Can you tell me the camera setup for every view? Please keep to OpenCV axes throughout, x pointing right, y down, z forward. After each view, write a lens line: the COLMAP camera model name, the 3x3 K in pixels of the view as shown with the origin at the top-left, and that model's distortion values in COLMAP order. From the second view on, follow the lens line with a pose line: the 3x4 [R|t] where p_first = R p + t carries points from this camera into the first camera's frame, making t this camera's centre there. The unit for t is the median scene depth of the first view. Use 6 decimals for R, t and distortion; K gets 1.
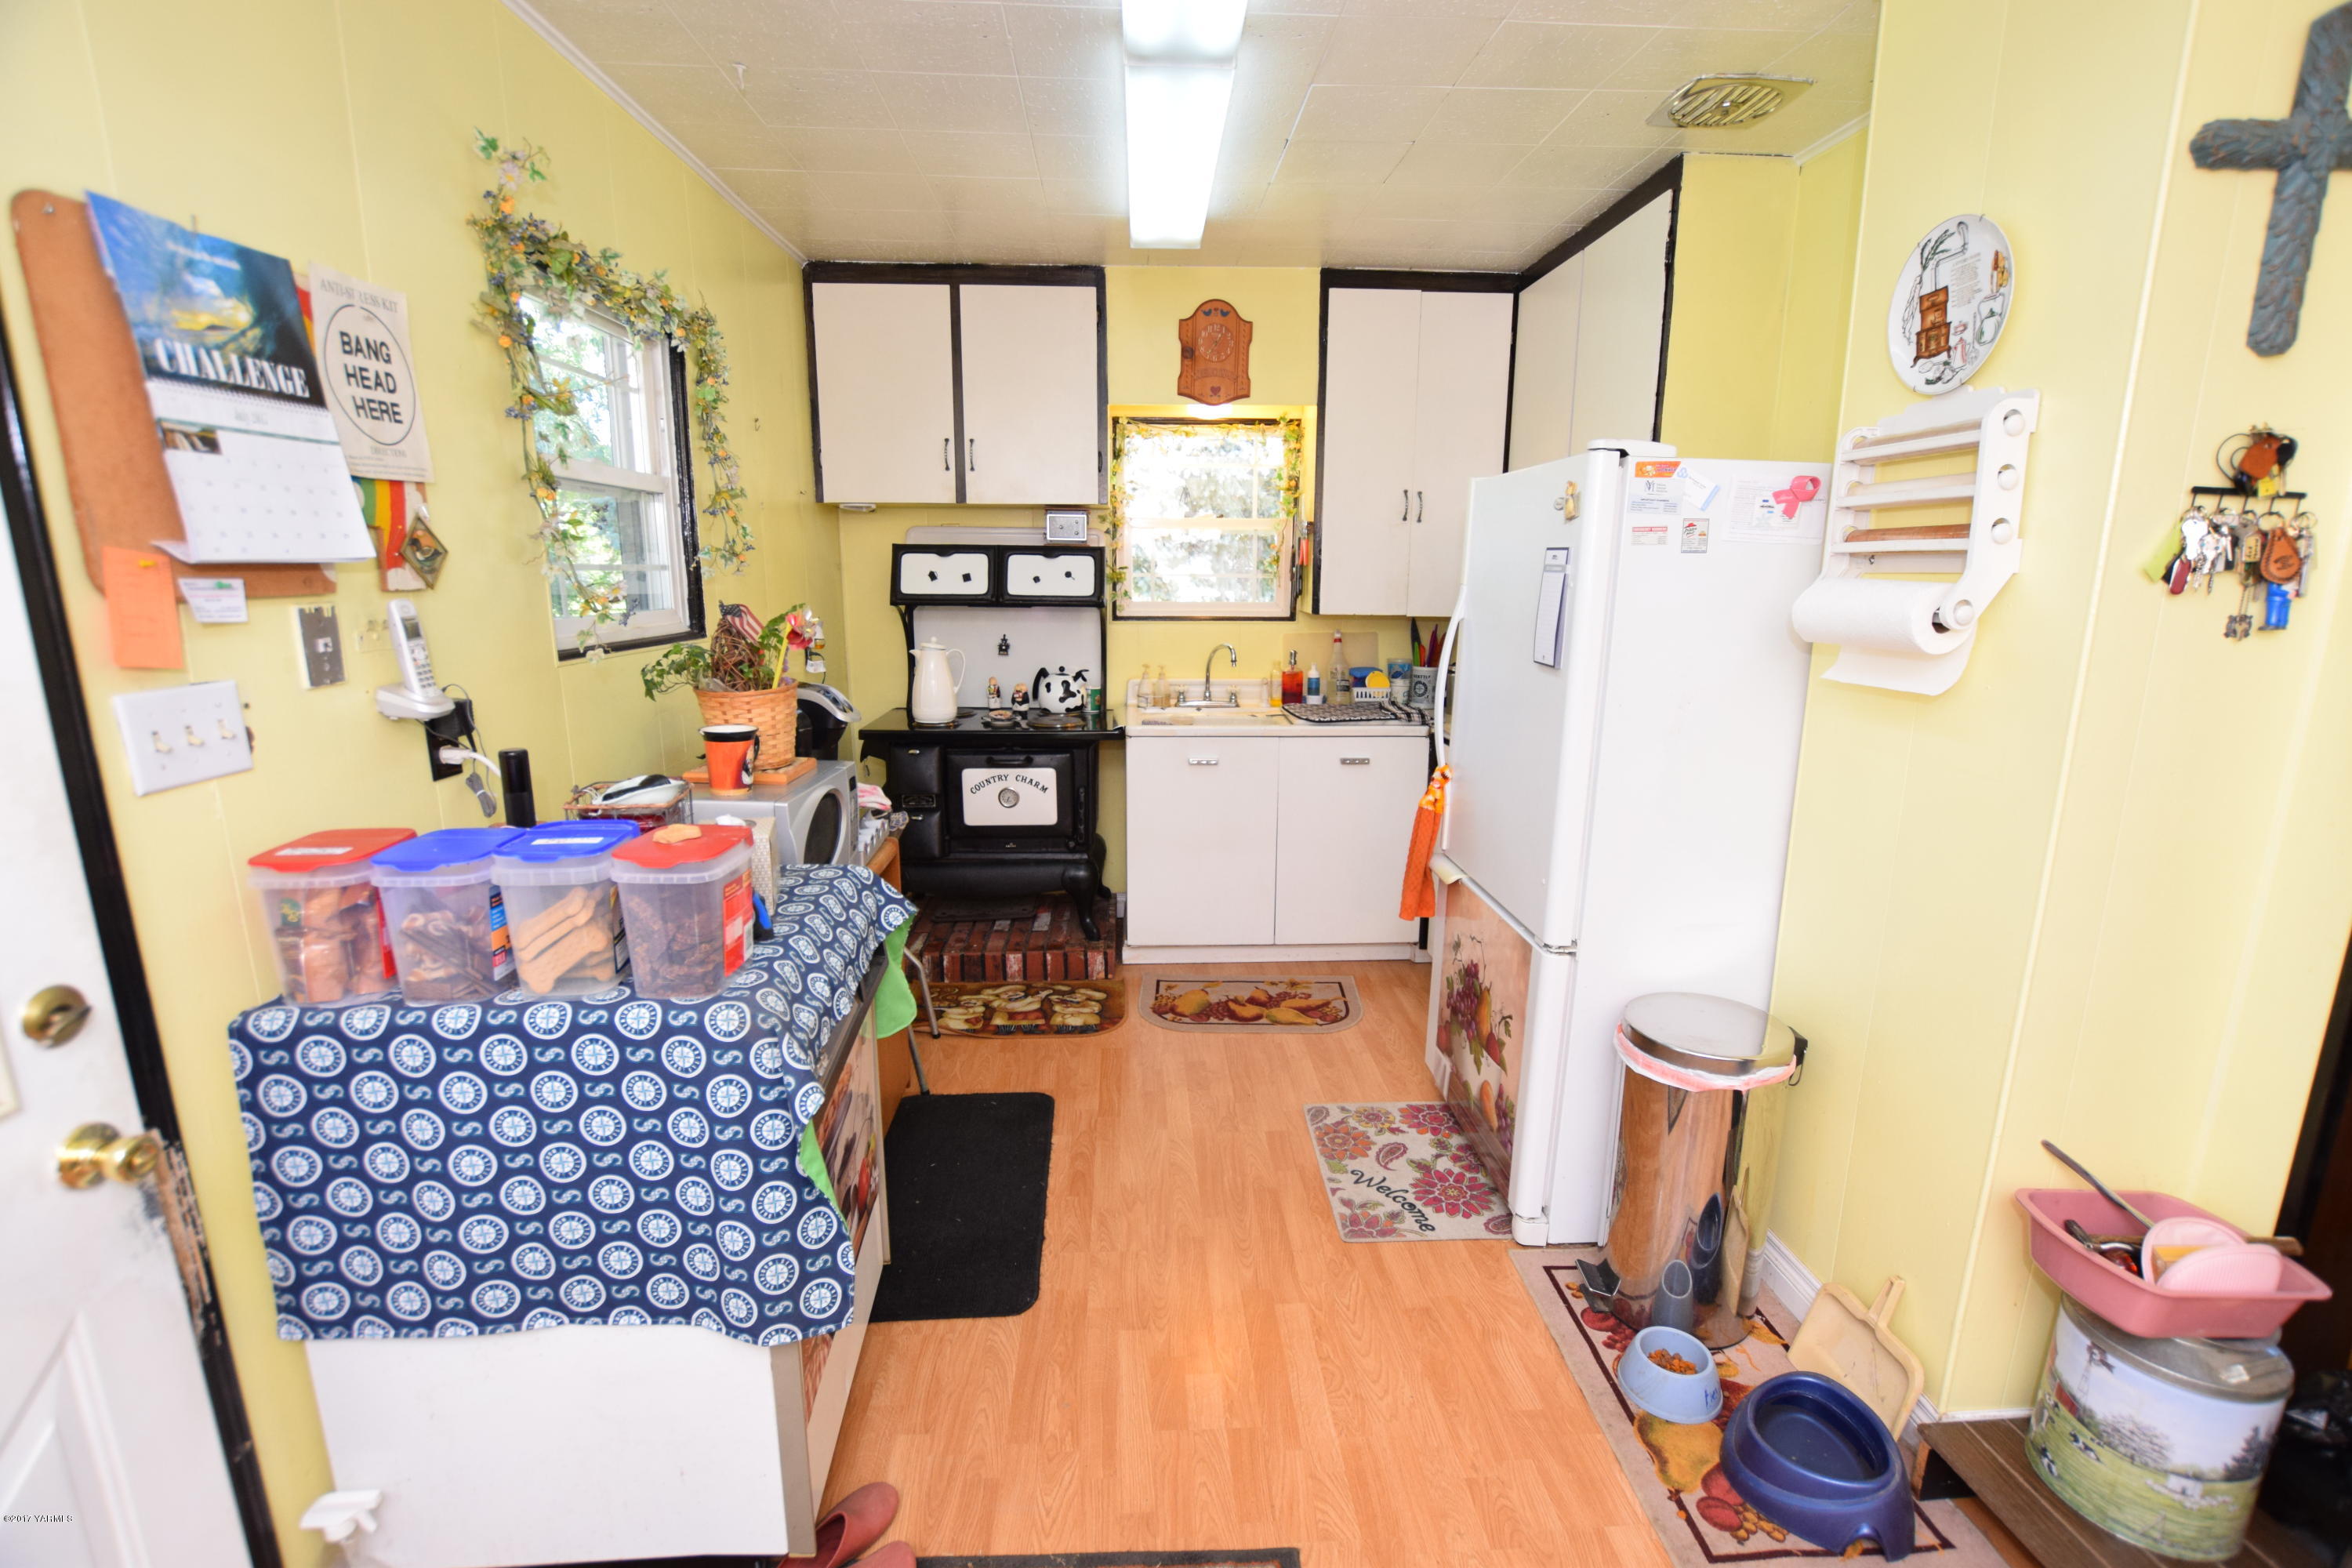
lens RADIAL K [[1036.9, 0, 1177.5], [0, 1036.9, 781.1], [0, 0, 1]] dist [-0.033742, 0.005643]
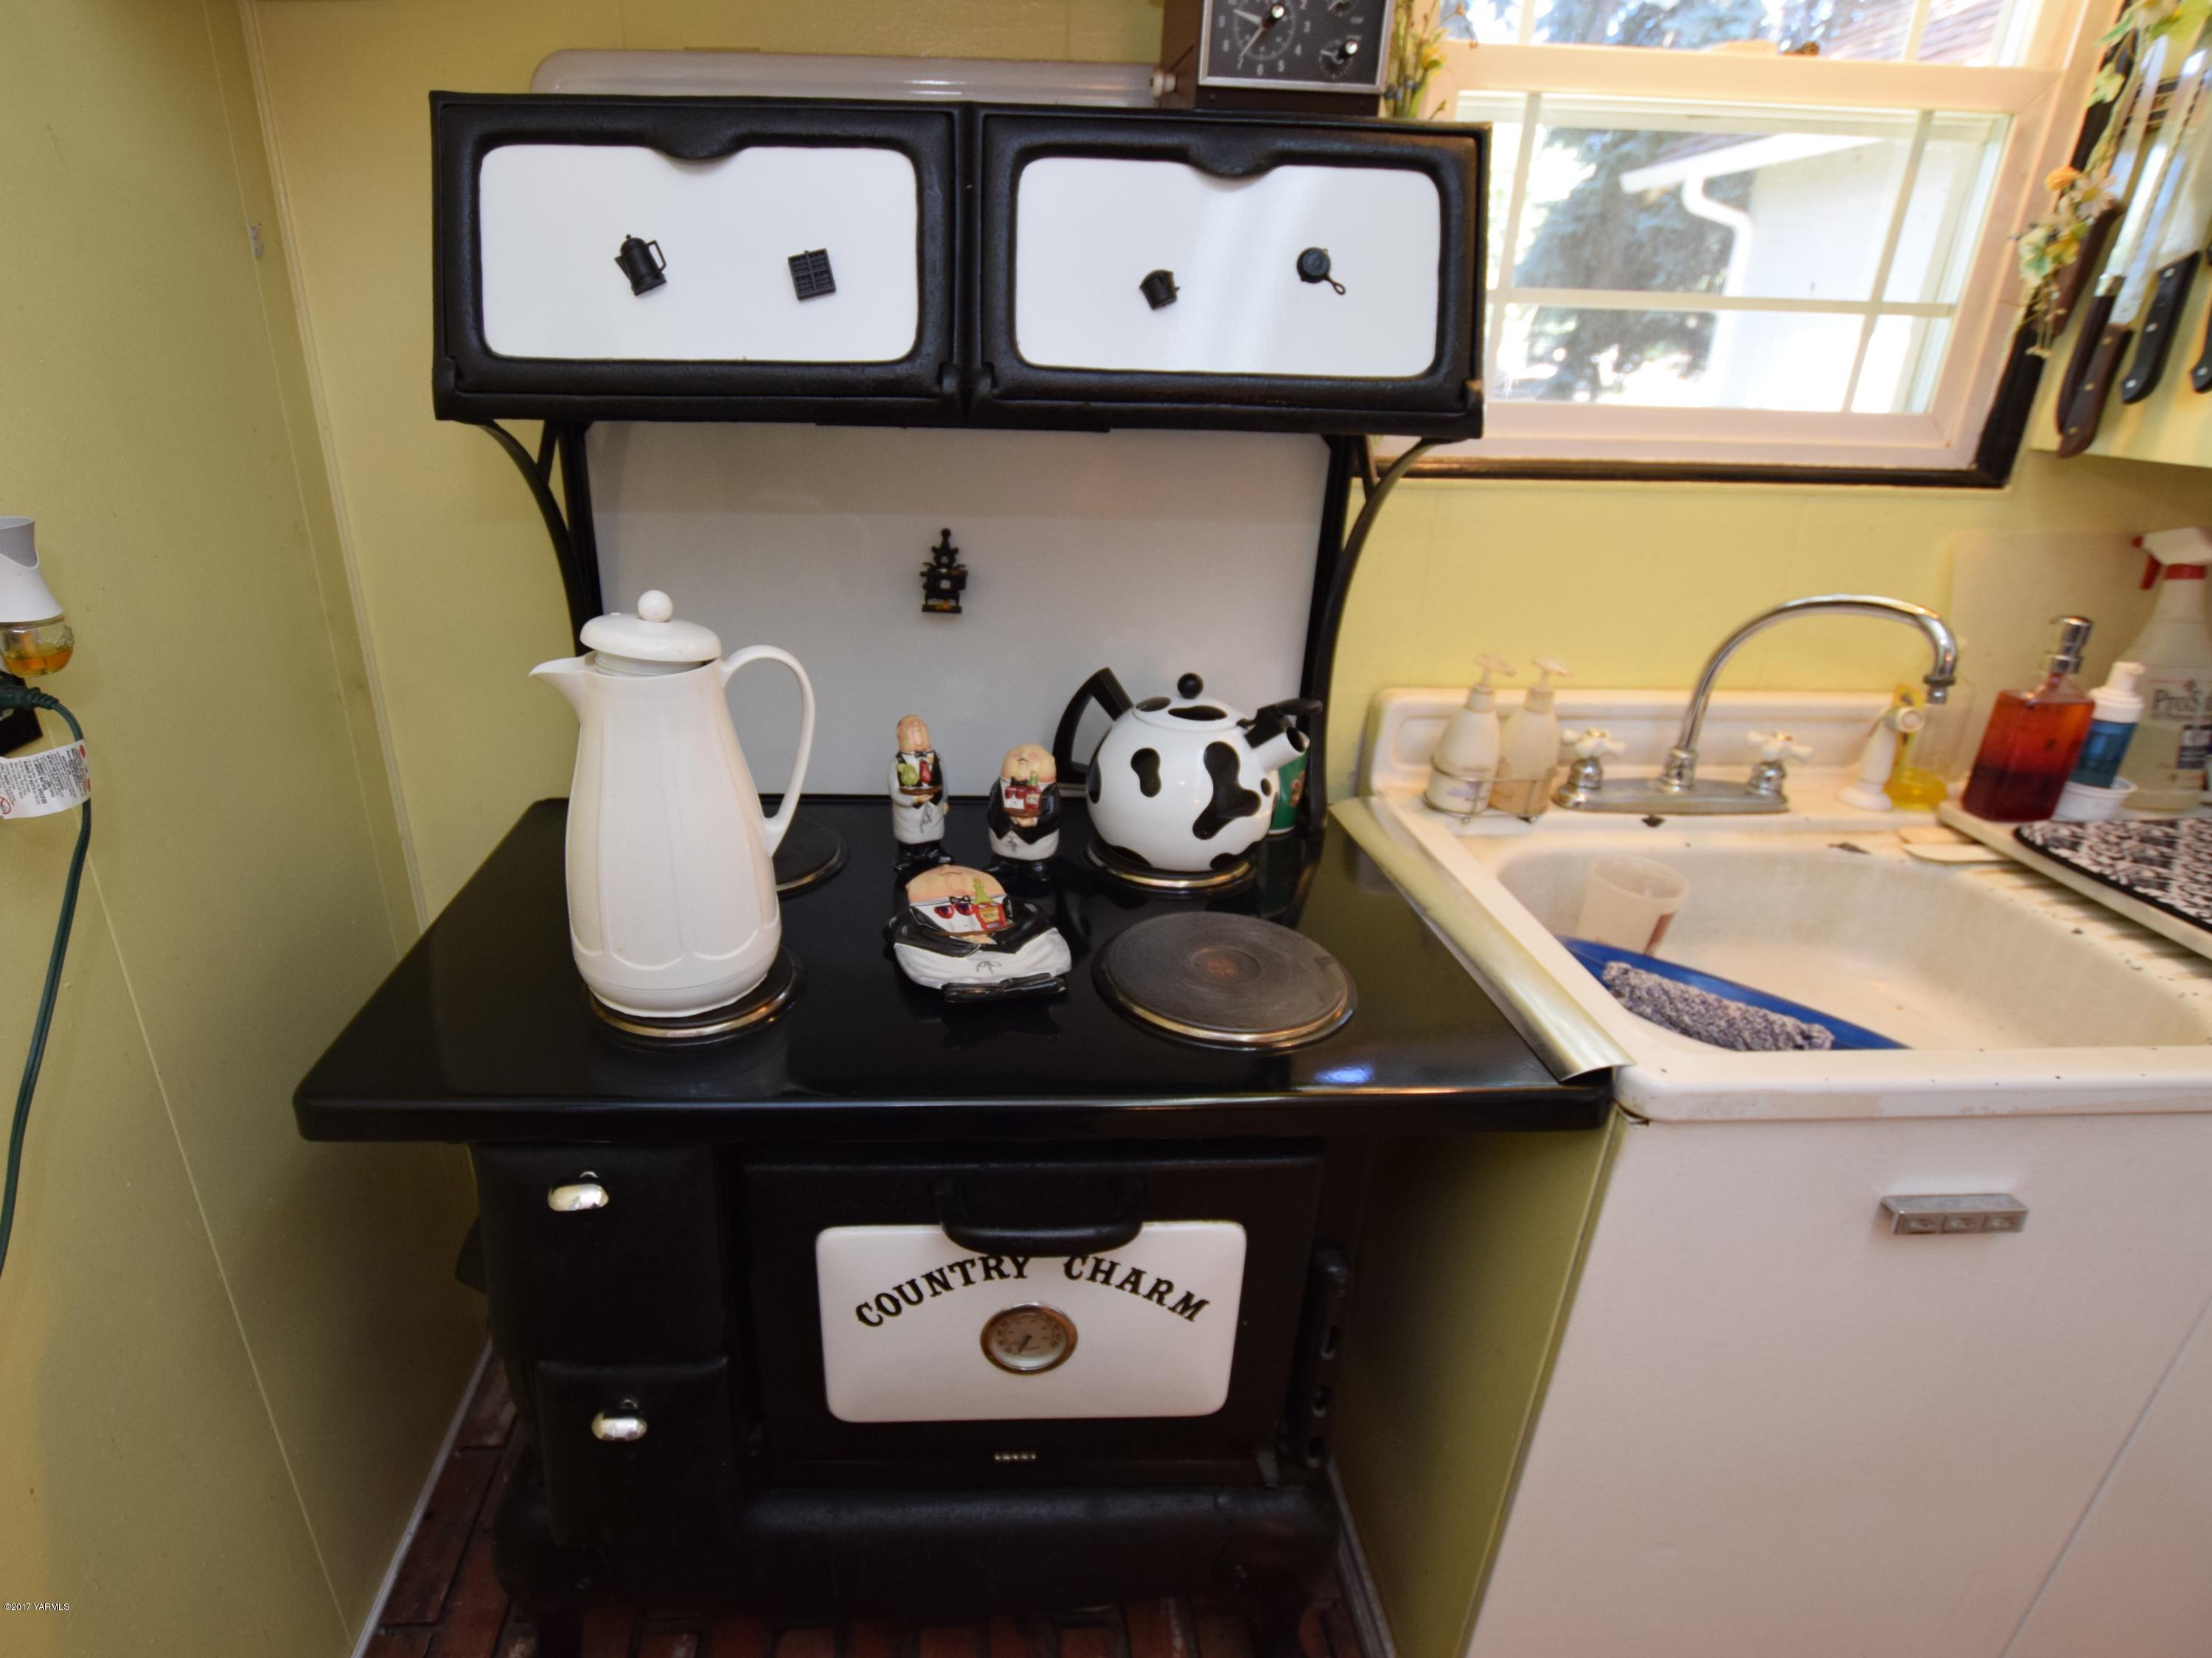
lens RADIAL K [[1169.6, 0, 978.0], [0, 1169.6, 831.1], [0, 0, 1]] dist [-0.030293, -0.000188]
pose [[0.999916, 0.010999, -0.006849, -0.178807], [-0.009388, 0.979317, 0.202116, -0.145315], [0.008930, -0.202035, 0.979338, 0.804177]]
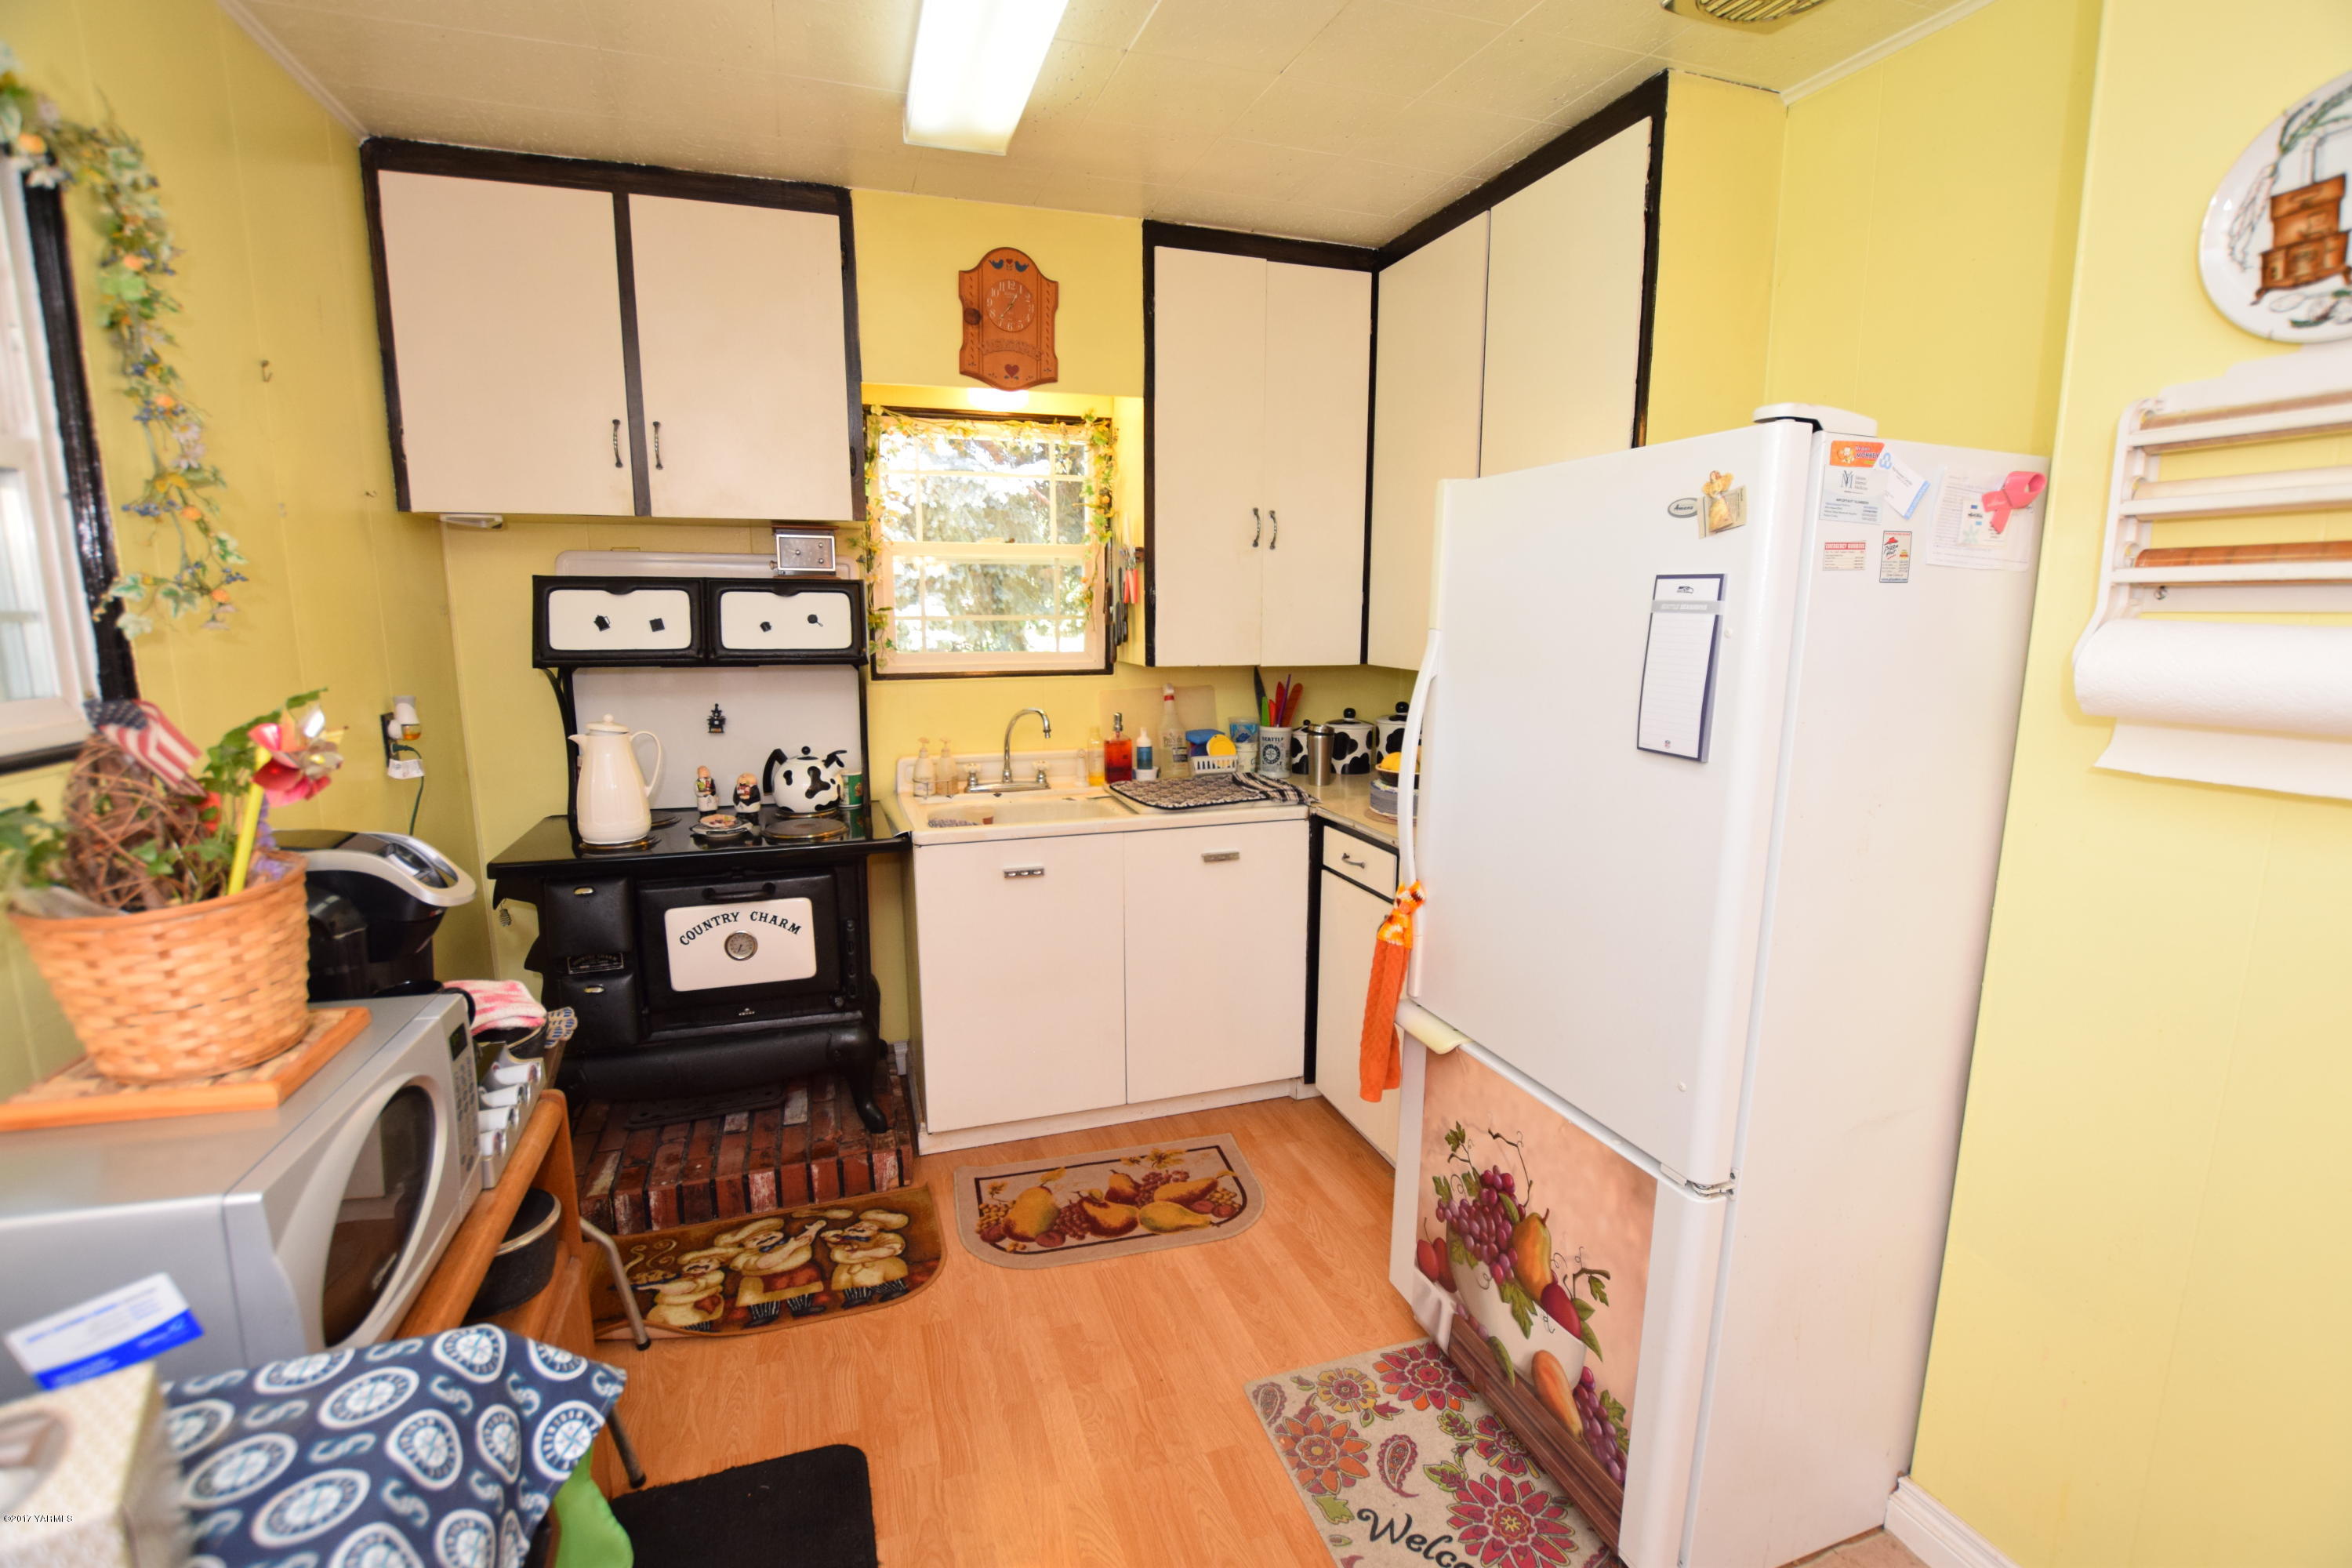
lens RADIAL K [[1036.9, 0, 1177.9], [0, 1036.9, 784.4], [0, 0, 1]] dist [-0.033742, 0.005643]
pose [[0.959468, -0.052161, 0.276949, -0.071441], [0.061273, 0.997824, -0.024343, -0.057686], [-0.275076, 0.040326, 0.960576, 0.275613]]
